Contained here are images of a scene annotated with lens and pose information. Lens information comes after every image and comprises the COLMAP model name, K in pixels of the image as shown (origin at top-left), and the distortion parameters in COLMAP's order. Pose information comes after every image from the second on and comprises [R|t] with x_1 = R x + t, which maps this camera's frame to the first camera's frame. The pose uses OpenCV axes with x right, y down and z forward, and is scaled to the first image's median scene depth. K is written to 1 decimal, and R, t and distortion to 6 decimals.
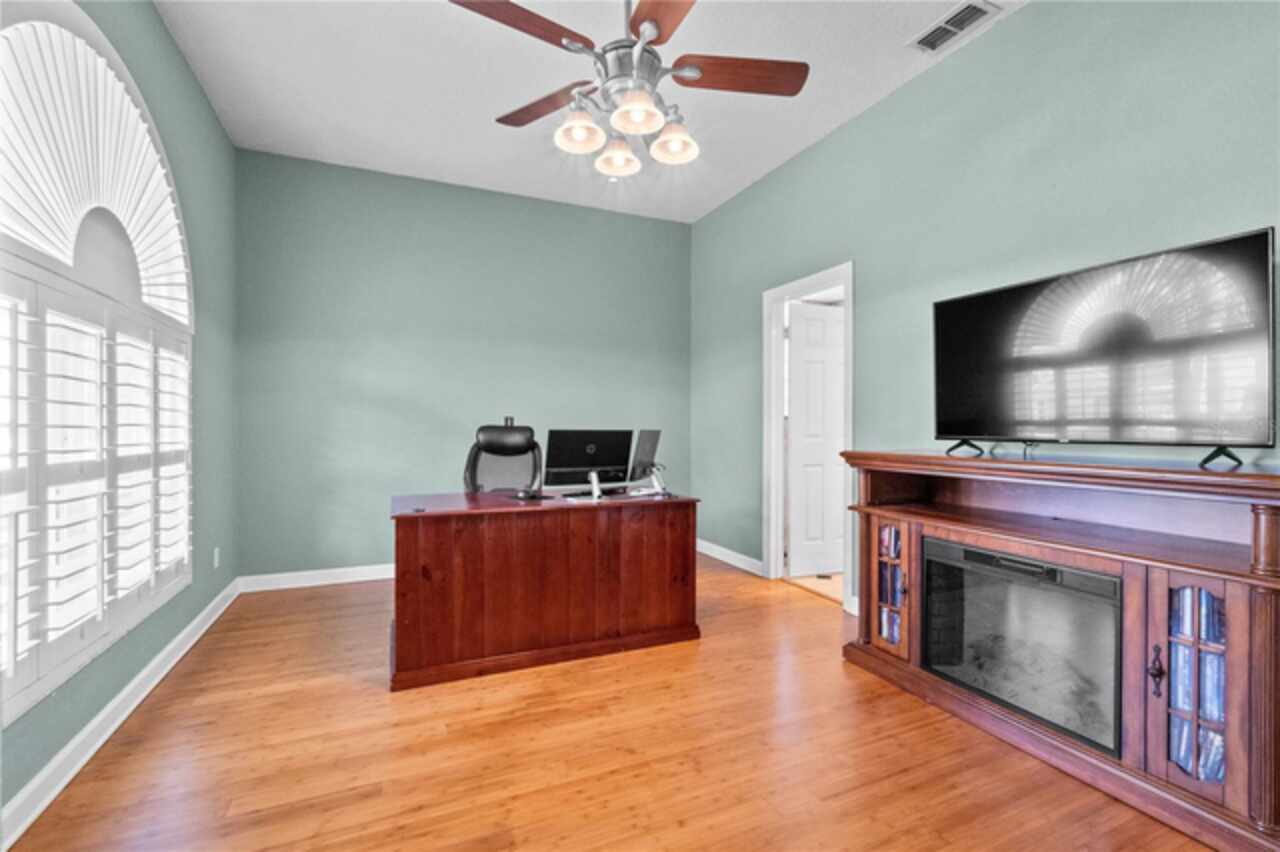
lens RADIAL K [[556.5, 0, 642.0], [0, 556.5, 438.6], [0, 0, 1]] dist [-0.001278, -0.000156]
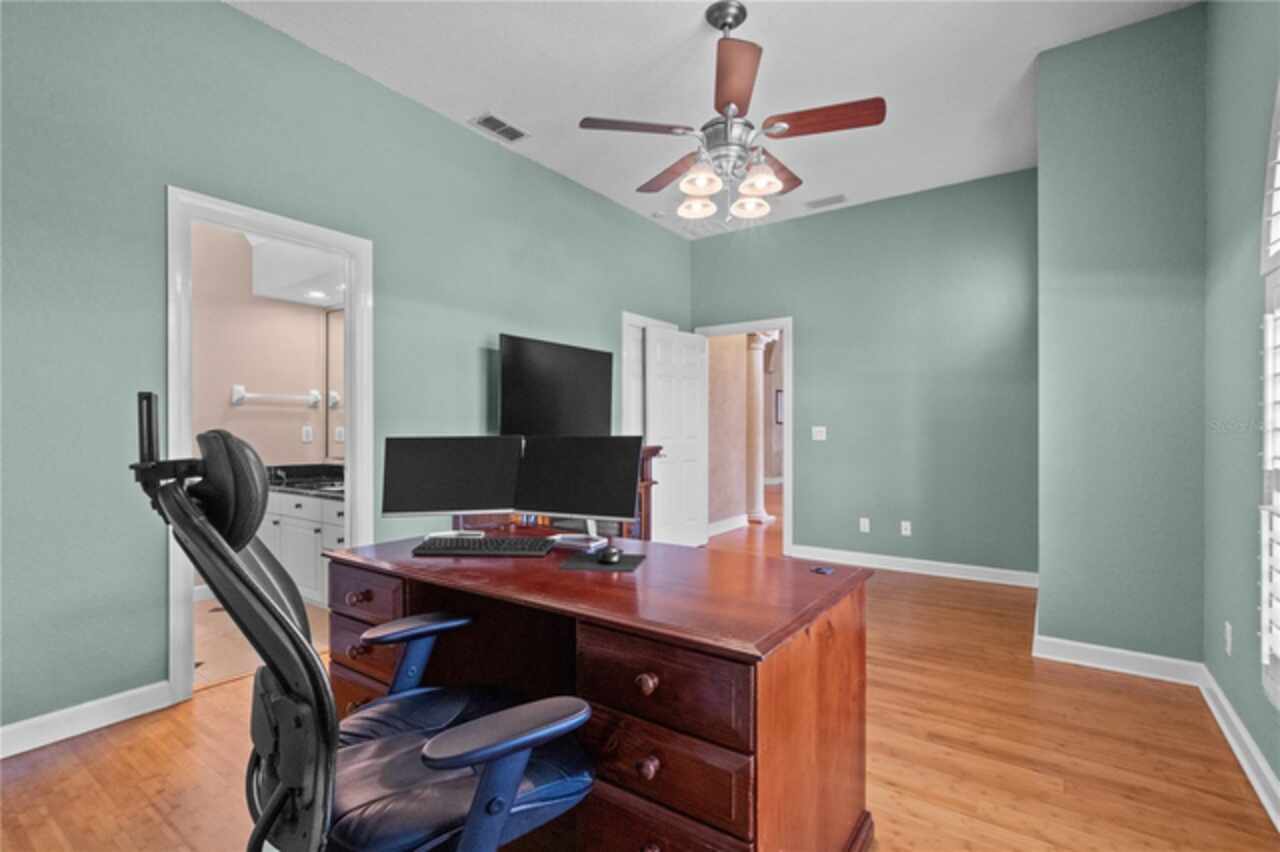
lens RADIAL K [[591.9, 0, 640.0], [0, 591.9, 426.0], [0, 0, 1]] dist [0.000329, 0.000034]
pose [[-0.513257, -0.003740, 0.858227, -0.865703], [0.018116, 0.999720, 0.015191, -0.042820], [-0.858044, 0.023344, -0.513046, 1.511328]]
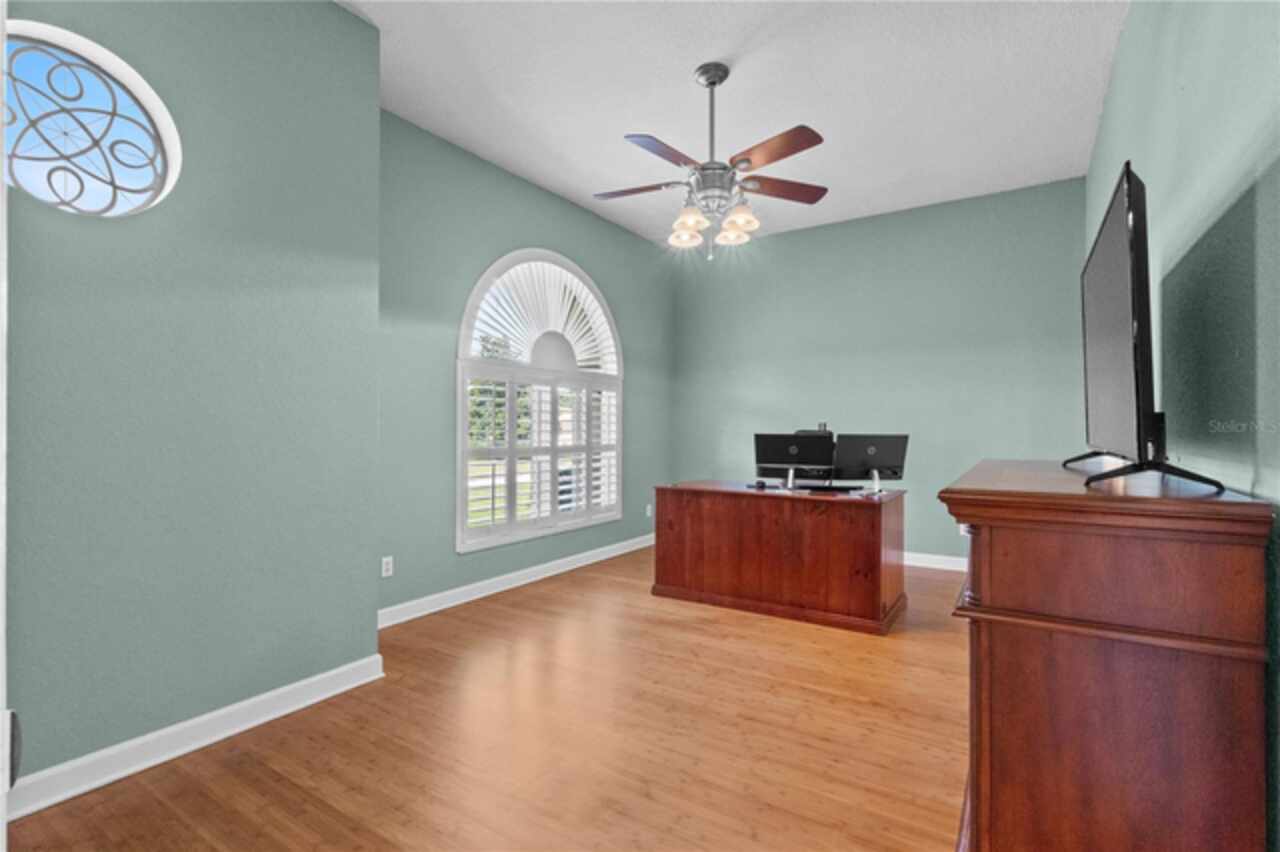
lens RADIAL K [[591.9, 0, 640.0], [0, 591.9, 426.0], [0, 0, 1]] dist [0.000329, 0.000034]
pose [[0.546943, -0.004840, -0.837156, 0.933805], [-0.018910, 0.999657, -0.018134, -0.004809], [0.836956, 0.025749, 0.546664, 0.012276]]
